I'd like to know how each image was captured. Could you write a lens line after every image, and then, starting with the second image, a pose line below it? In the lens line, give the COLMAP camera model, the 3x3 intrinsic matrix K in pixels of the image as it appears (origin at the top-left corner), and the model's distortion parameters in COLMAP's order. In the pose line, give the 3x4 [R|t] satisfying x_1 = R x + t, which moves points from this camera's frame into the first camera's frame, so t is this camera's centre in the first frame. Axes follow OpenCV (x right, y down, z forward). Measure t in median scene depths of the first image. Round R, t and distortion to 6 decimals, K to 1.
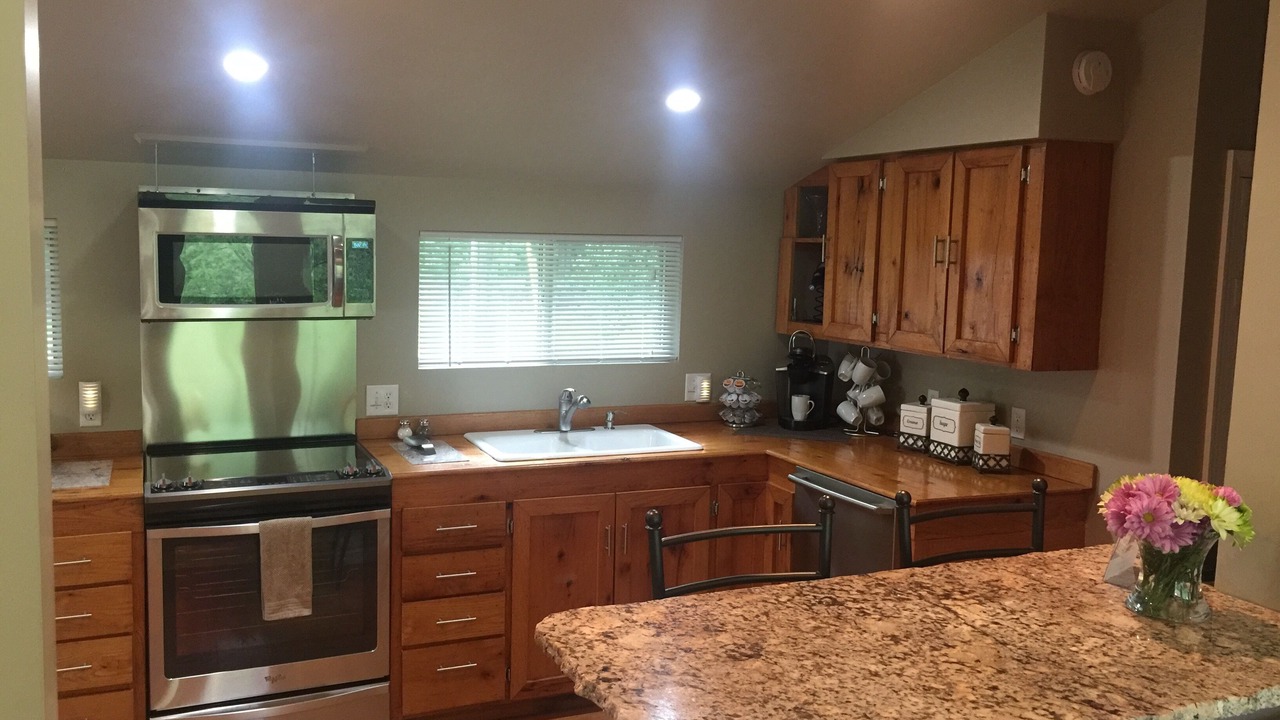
lens RADIAL K [[1102.8, 0, 638.0], [0, 1102.8, 341.0], [0, 0, 1]] dist [0.080666, -0.113933]
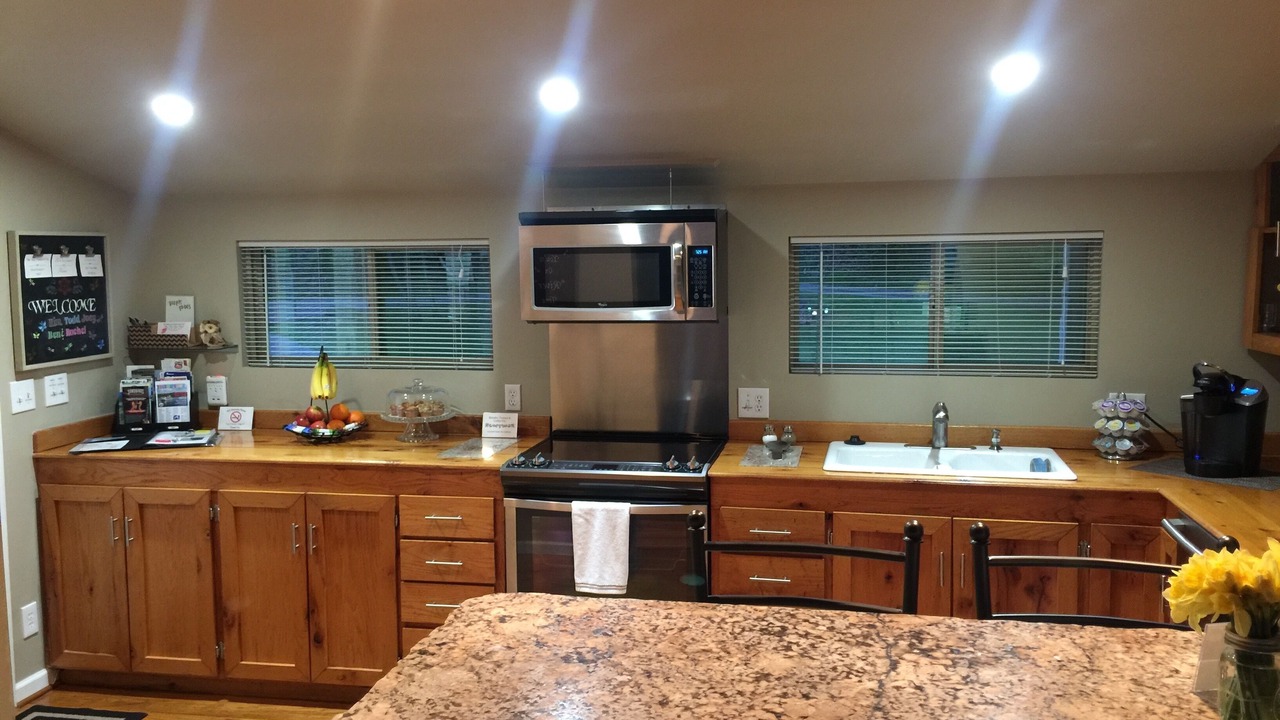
lens RADIAL K [[1102.8, 0, 638.0], [0, 1102.8, 341.0], [0, 0, 1]] dist [0.080666, -0.113933]
pose [[0.814846, 0.016933, -0.579430, 0.579764], [-0.026973, 0.999598, -0.008721, 0.016020], [0.579049, 0.022735, 0.814975, 0.213772]]
